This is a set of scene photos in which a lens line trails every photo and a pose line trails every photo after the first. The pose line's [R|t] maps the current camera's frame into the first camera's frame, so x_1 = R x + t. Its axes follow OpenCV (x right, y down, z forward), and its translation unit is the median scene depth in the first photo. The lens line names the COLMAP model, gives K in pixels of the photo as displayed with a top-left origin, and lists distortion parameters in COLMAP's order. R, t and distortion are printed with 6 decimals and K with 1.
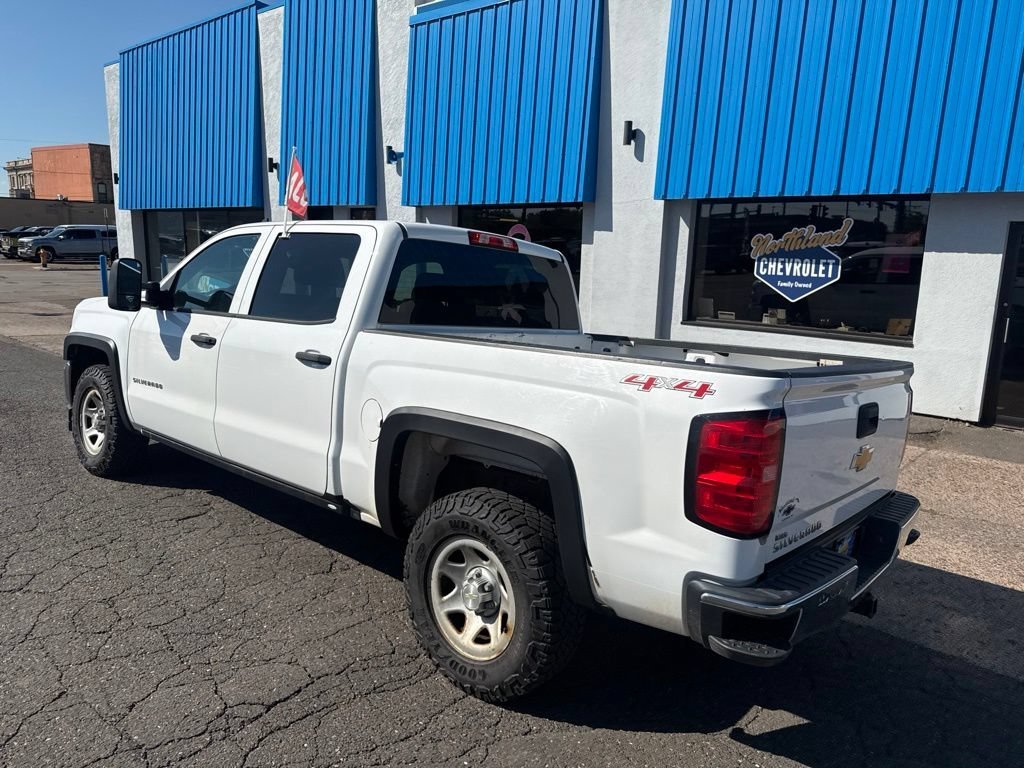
lens RADIAL K [[722.1, 0, 512.0], [0, 722.1, 384.0], [0, 0, 1]] dist [0.070294, -0.096789]
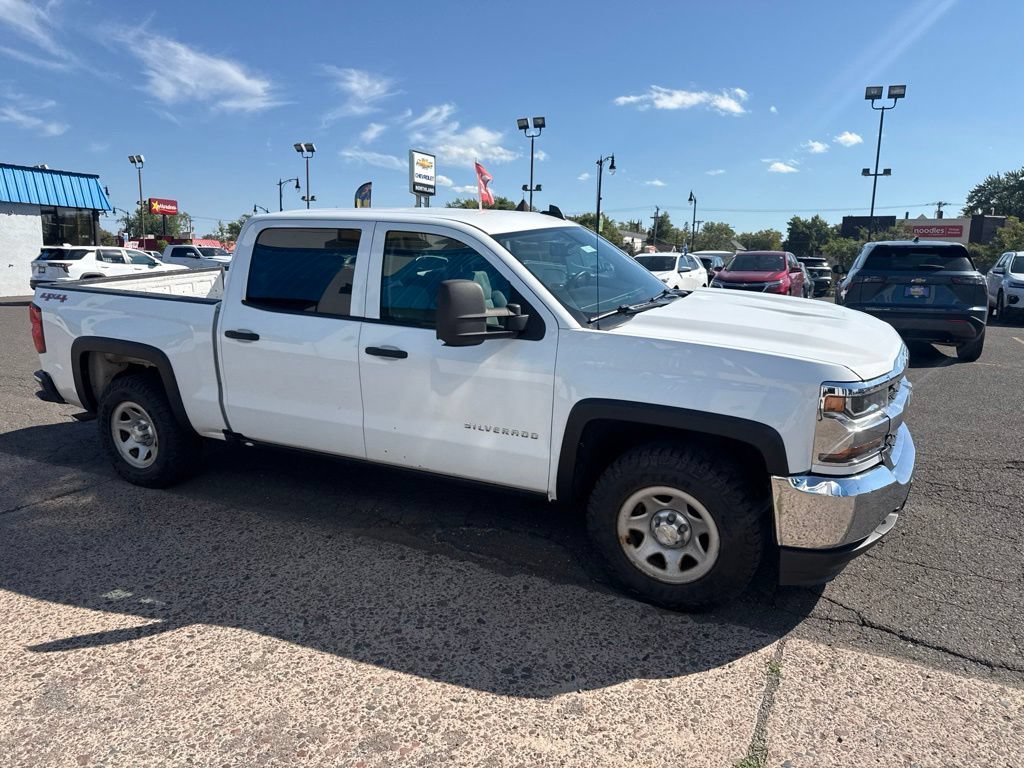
lens RADIAL K [[714.3, 0, 512.0], [0, 714.3, 384.0], [0, 0, 1]] dist [0.053718, -0.067155]
pose [[-0.969238, -0.009553, -0.245940, -0.024036], [-0.093660, 0.938384, 0.332660, -0.202259], [0.227608, 0.345462, -0.910412, 1.257863]]
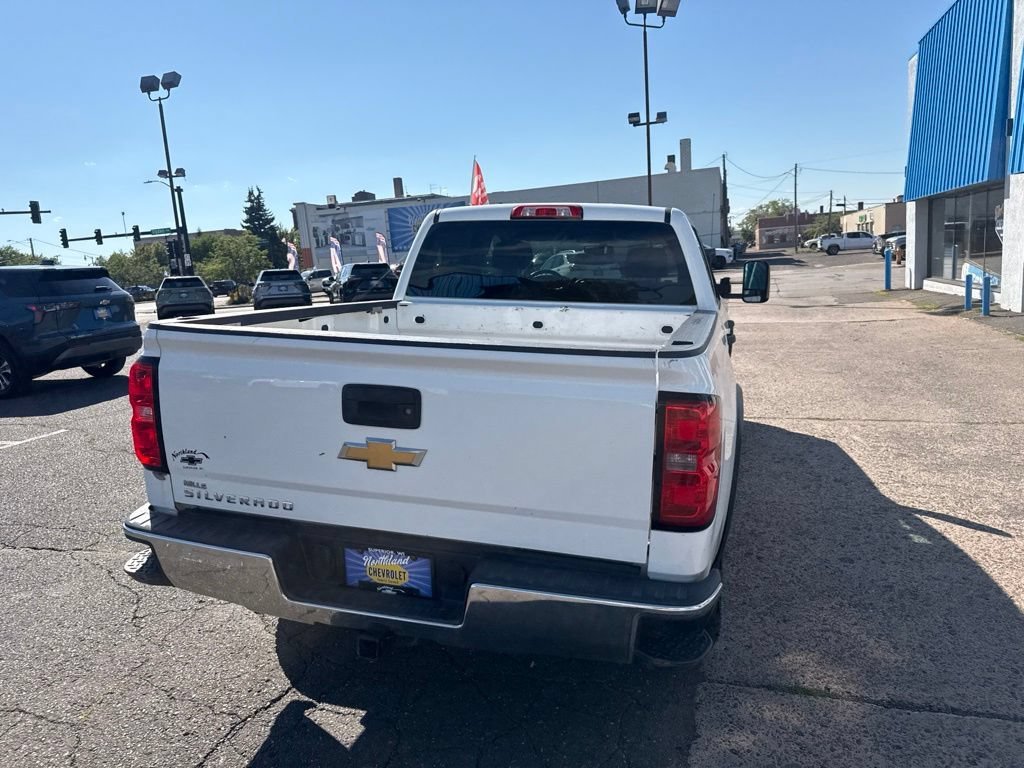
lens RADIAL K [[718.3, 0, 516.1], [0, 718.3, 394.4], [0, 0, 1]] dist [0.074793, -0.100716]
pose [[0.415118, 0.104975, -0.903691, 0.465983], [-0.088725, 0.993257, 0.074623, -0.012346], [0.905431, 0.049203, 0.421633, 0.305662]]
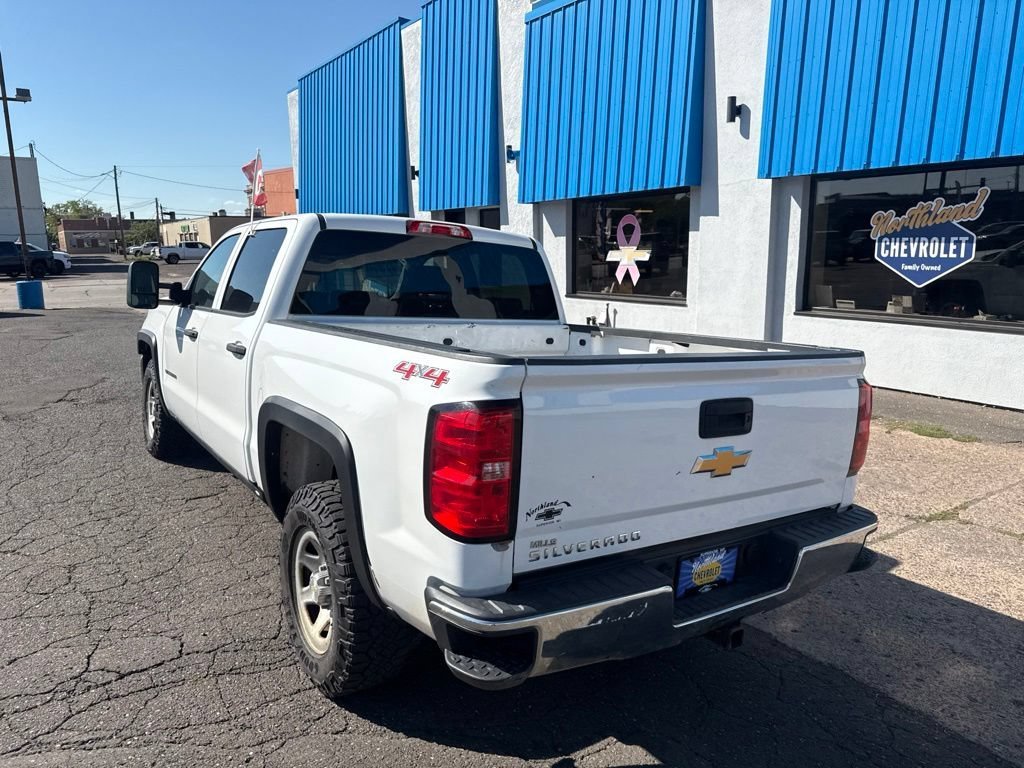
lens RADIAL K [[718.7, 0, 512.4], [0, 718.7, 387.6], [0, 0, 1]] dist [0.056820, -0.071474]
pose [[0.965847, 0.009958, -0.258921, 0.174825], [-0.007954, 0.999930, 0.008785, 0.003436], [0.258990, -0.006426, 0.965859, 0.047267]]
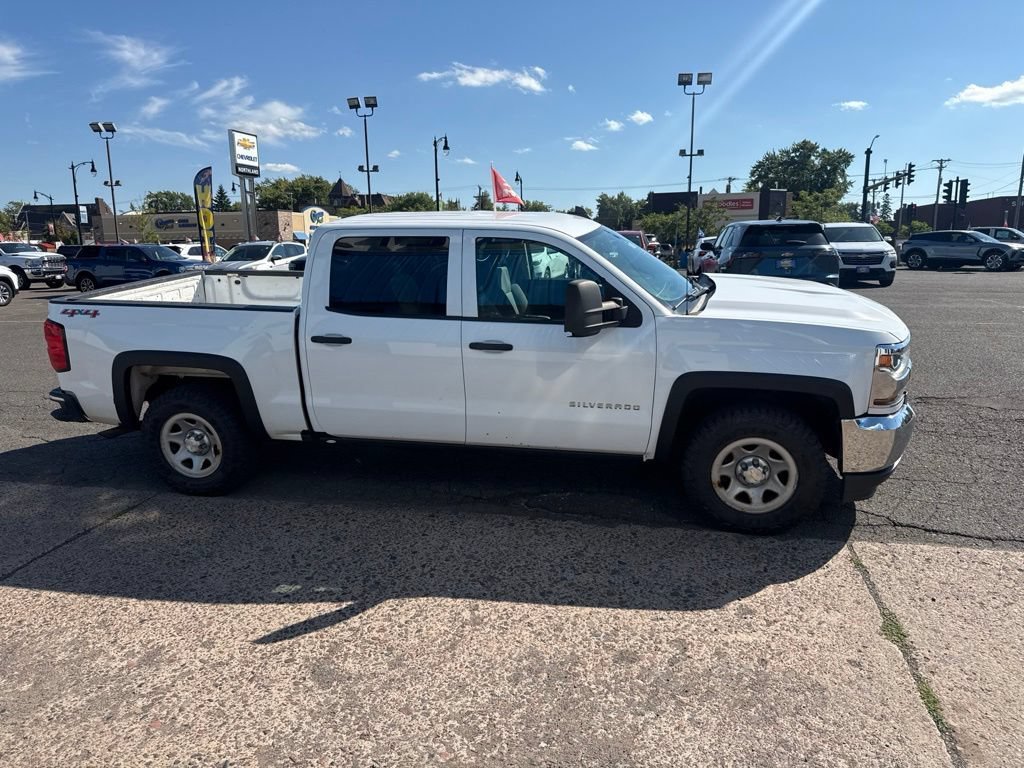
lens RADIAL K [[715.6, 0, 511.3], [0, 715.6, 388.5], [0, 0, 1]] dist [0.053432, -0.070086]
pose [[-0.882201, 0.076155, -0.464674, 0.194977], [-0.099044, 0.934746, 0.341234, -0.211430], [0.460338, 0.347060, -0.817091, 1.254205]]
